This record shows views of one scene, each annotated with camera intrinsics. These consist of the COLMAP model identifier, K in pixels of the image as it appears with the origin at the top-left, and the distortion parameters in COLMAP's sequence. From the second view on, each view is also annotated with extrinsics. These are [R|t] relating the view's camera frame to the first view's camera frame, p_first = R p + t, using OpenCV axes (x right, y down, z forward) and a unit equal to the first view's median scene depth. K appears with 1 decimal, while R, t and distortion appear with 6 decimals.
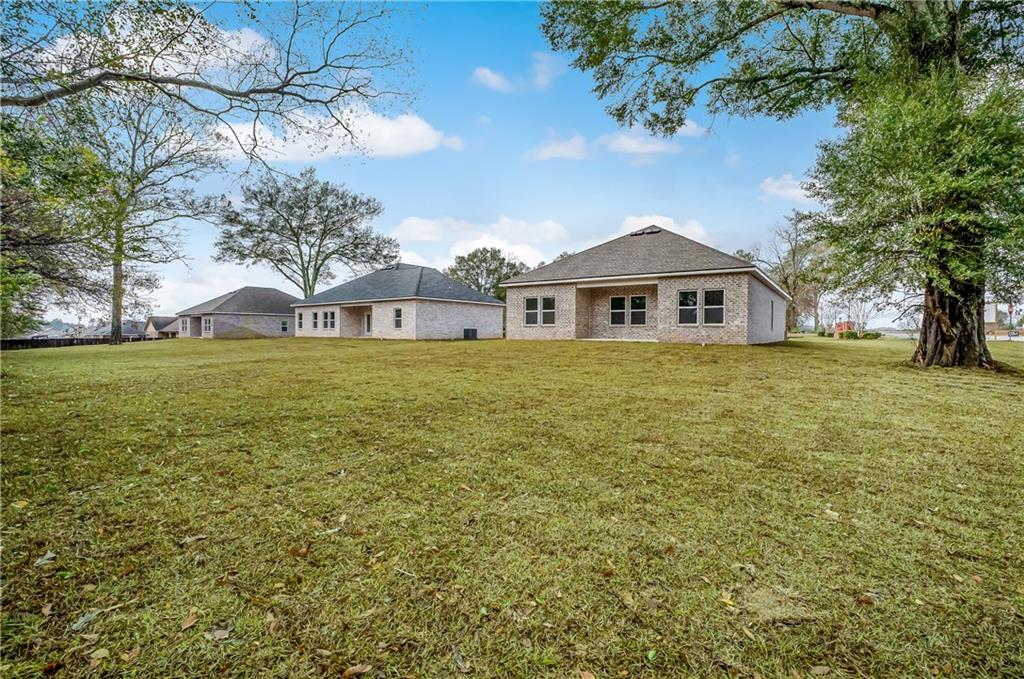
lens RADIAL K [[452.6, 0, 512.0], [0, 452.6, 339.5], [0, 0, 1]] dist [-0.058438, 0.011108]
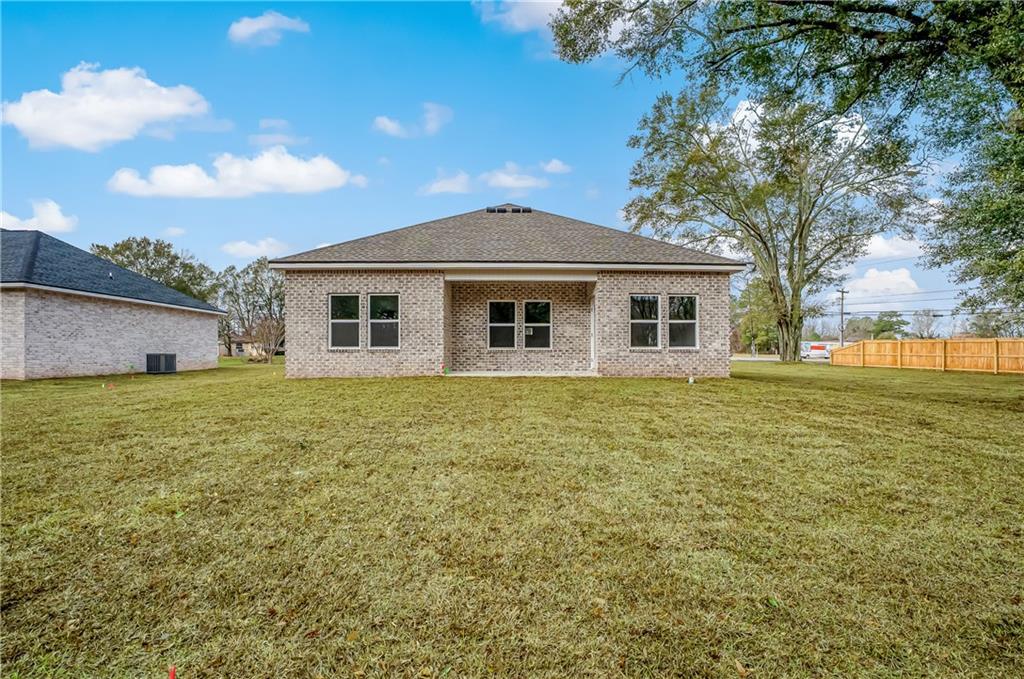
lens RADIAL K [[455.2, 0, 515.7], [0, 455.2, 349.7], [0, 0, 1]] dist [-0.046376, 0.001033]
pose [[0.788549, -0.001507, 0.614970, -0.153717], [0.017063, 0.999666, -0.019429, -0.021979], [-0.614735, 0.025814, 0.788311, 0.621731]]
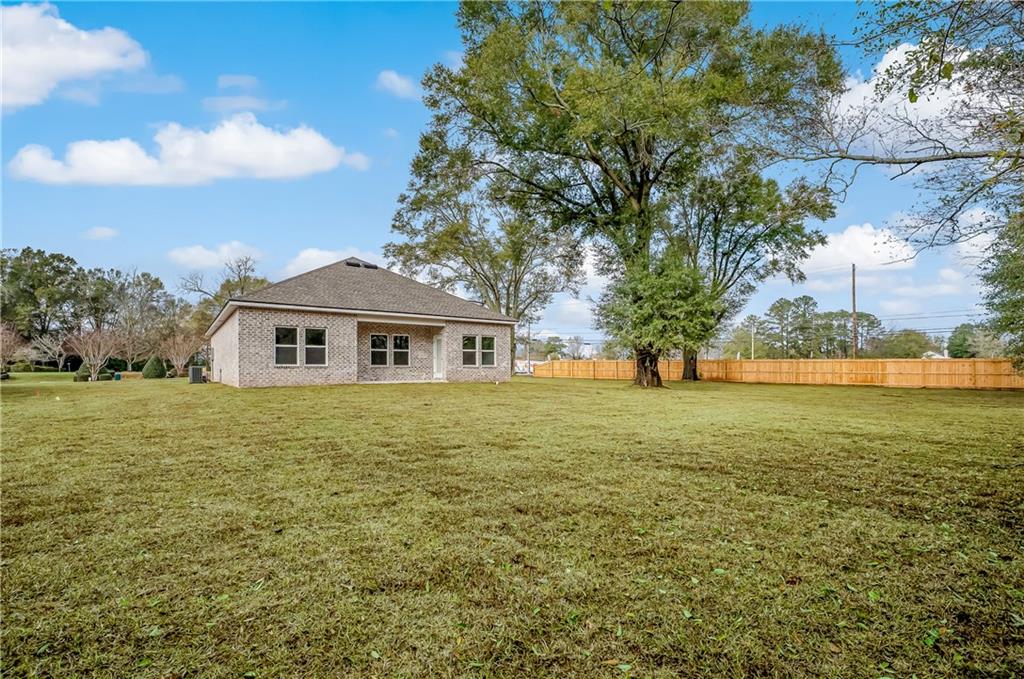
lens RADIAL K [[482.8, 0, 512.6], [0, 482.8, 368.7], [0, 0, 1]] dist [-0.025089, -0.000091]
pose [[0.276699, -0.005191, 0.960943, -0.760479], [0.025598, 0.999670, -0.001970, -0.020757], [-0.960616, 0.025143, 0.276741, 0.579397]]
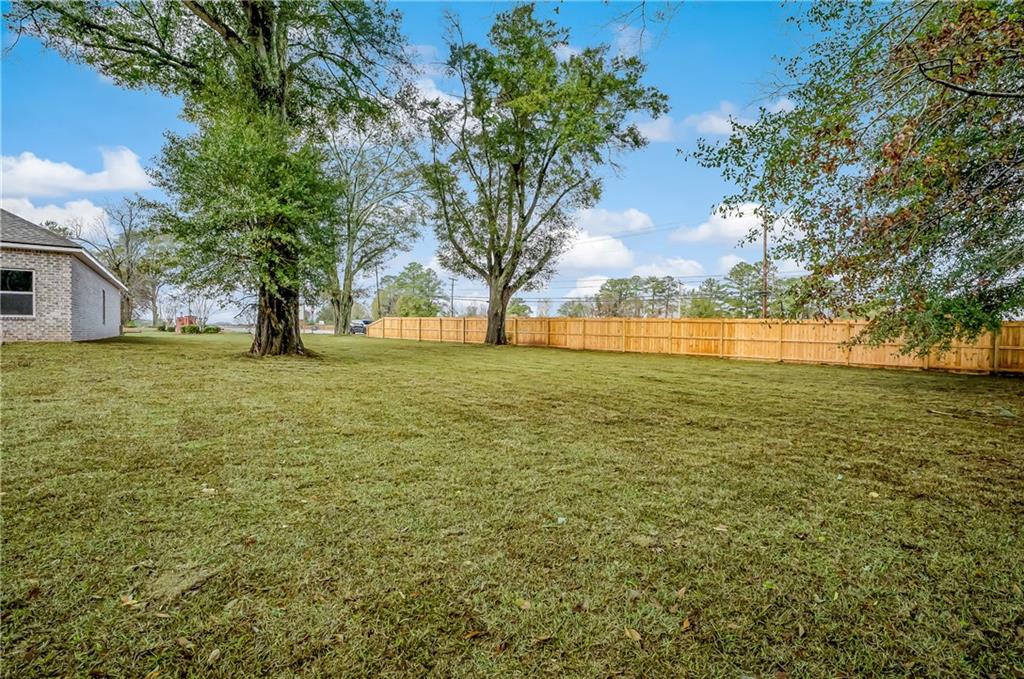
lens RADIAL K [[455.2, 0, 515.7], [0, 455.2, 349.7], [0, 0, 1]] dist [-0.046376, 0.001033]
pose [[0.277601, -0.041776, 0.959788, -0.008678], [0.007709, 0.999119, 0.041259, -0.000128], [-0.960665, -0.004054, 0.277679, -0.004807]]
